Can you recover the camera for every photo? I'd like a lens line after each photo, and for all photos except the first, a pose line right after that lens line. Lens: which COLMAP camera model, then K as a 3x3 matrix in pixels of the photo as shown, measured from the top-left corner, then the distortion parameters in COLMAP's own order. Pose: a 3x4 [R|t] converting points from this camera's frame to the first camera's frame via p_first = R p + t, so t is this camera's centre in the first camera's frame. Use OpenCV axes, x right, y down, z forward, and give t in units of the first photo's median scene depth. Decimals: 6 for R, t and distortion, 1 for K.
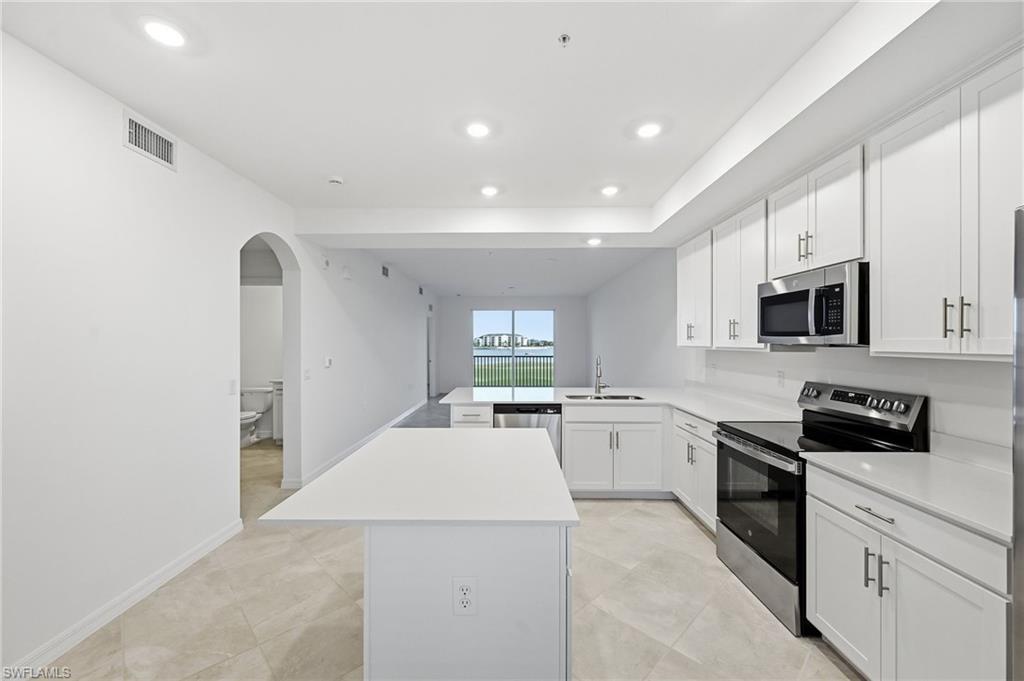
lens RADIAL K [[410.8, 0, 512.0], [0, 410.8, 340.5], [0, 0, 1]] dist [-0.000361, -0.000017]
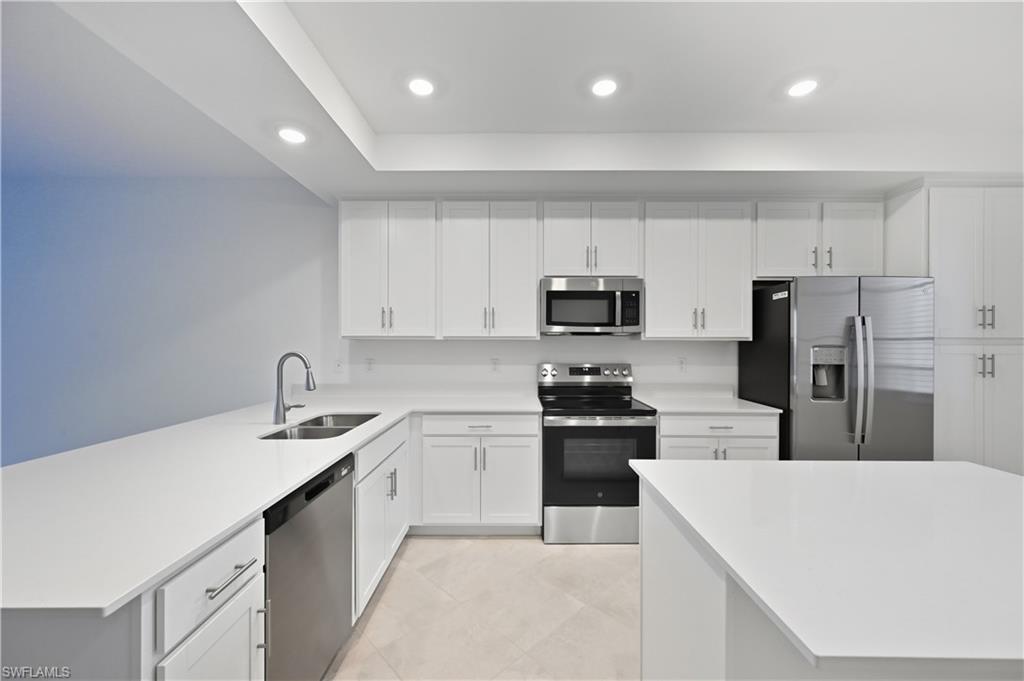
lens RADIAL K [[410.8, 0, 512.0], [0, 410.8, 340.5], [0, 0, 1]] dist [-0.000361, -0.000017]
pose [[0.001797, -0.005872, 0.999981, -0.522327], [-0.003343, 0.999977, 0.005878, 0.023762], [-0.999993, -0.003354, 0.001777, 1.129940]]
